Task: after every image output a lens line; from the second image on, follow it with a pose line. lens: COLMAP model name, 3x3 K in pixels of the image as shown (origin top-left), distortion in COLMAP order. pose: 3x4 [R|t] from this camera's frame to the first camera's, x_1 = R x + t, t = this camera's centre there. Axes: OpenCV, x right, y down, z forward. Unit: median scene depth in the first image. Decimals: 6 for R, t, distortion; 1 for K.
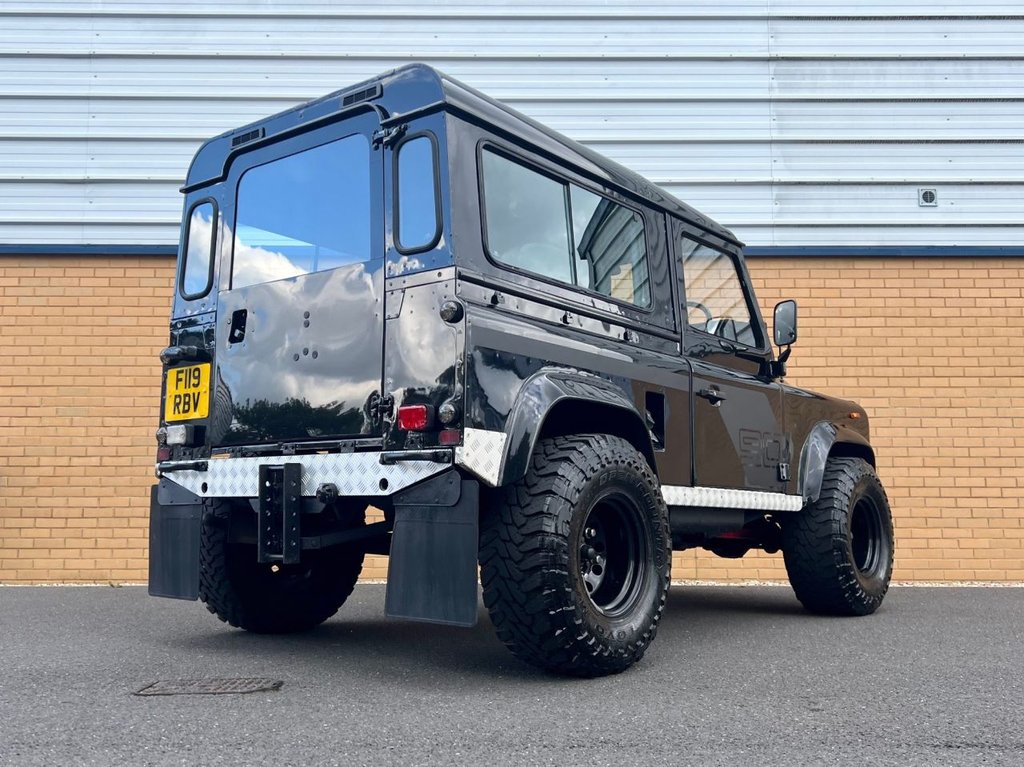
lens RADIAL K [[954.3, 0, 488.8], [0, 954.3, 418.9], [0, 0, 1]] dist [0.060022, -0.084790]
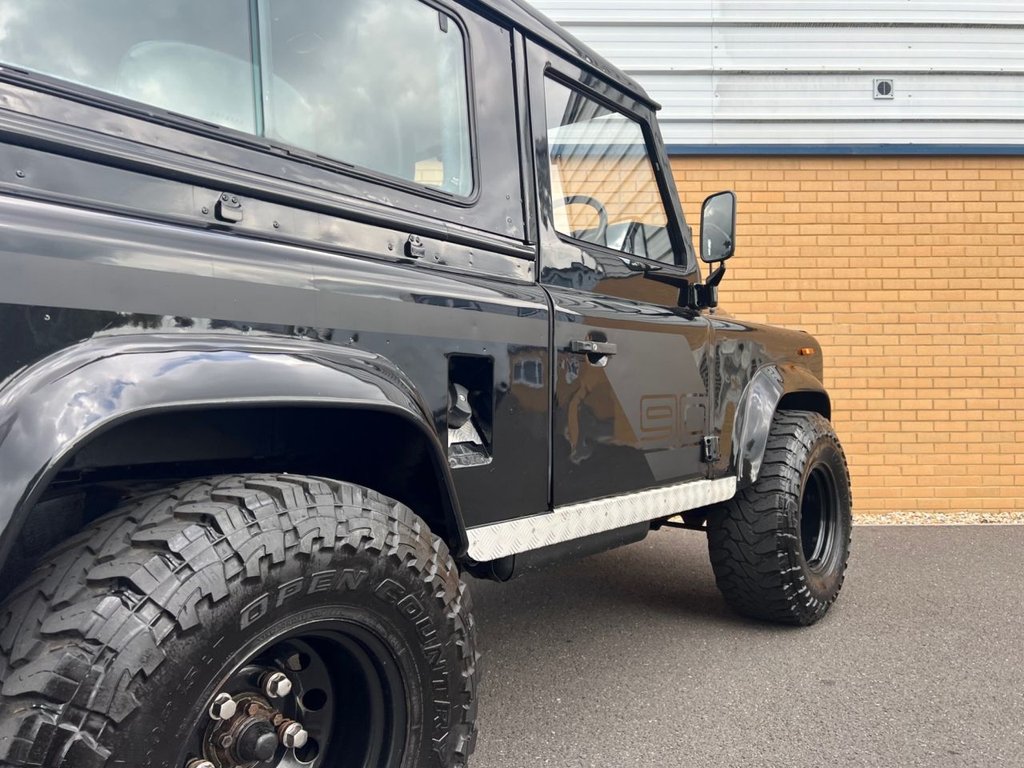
lens RADIAL K [[733.6, 0, 509.8], [0, 733.6, 381.1], [0, 0, 1]] dist [0.035224, -0.028579]
pose [[0.999853, -0.004911, 0.016420, 0.107300], [0.003283, 0.995205, 0.097758, -0.030618], [-0.016821, -0.097690, 0.995075, 0.333380]]
